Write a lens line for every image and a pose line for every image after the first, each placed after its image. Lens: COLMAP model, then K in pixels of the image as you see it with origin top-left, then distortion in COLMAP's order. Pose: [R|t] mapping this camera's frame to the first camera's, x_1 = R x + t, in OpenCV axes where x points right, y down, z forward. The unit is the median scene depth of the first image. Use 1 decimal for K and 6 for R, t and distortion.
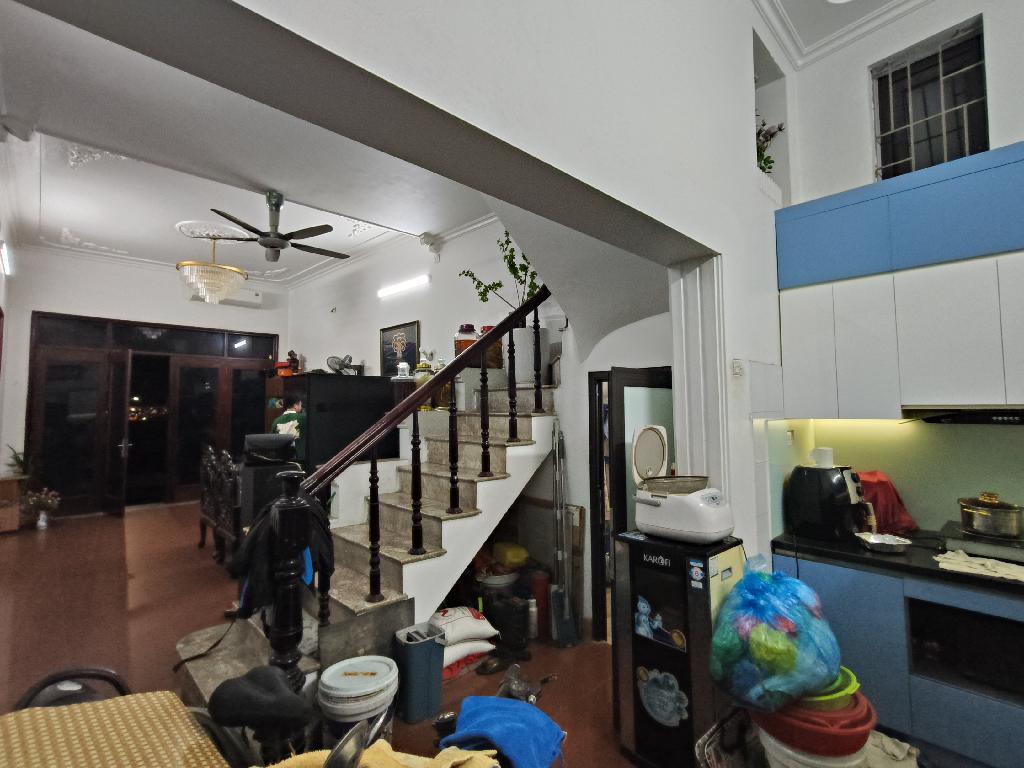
lens RADIAL K [[483.9, 0, 519.8], [0, 483.9, 377.2], [0, 0, 1]] dist [0.002592, 0.001333]
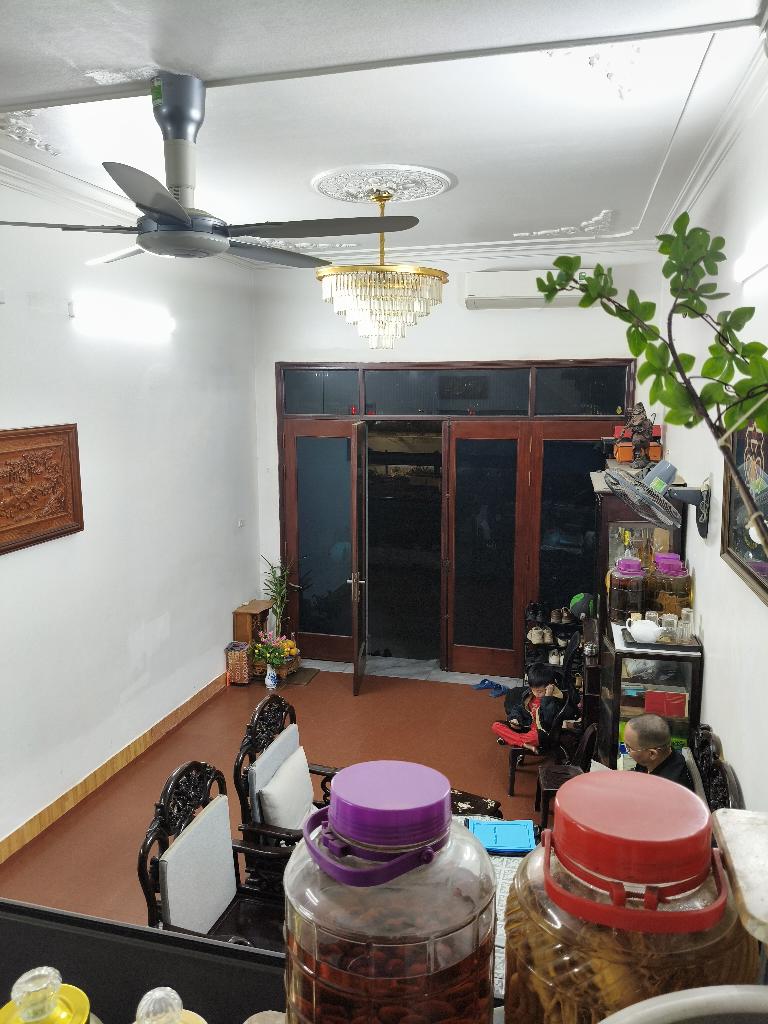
lens RADIAL K [[755.4, 0, 384.0], [0, 755.4, 512.0], [0, 0, 1]] dist [0.000412, -0.000079]
pose [[0.511440, 0.146381, -0.846760, -0.009149], [0.059584, 0.976972, 0.204879, -0.266361], [0.857251, -0.155237, 0.490940, 1.110252]]
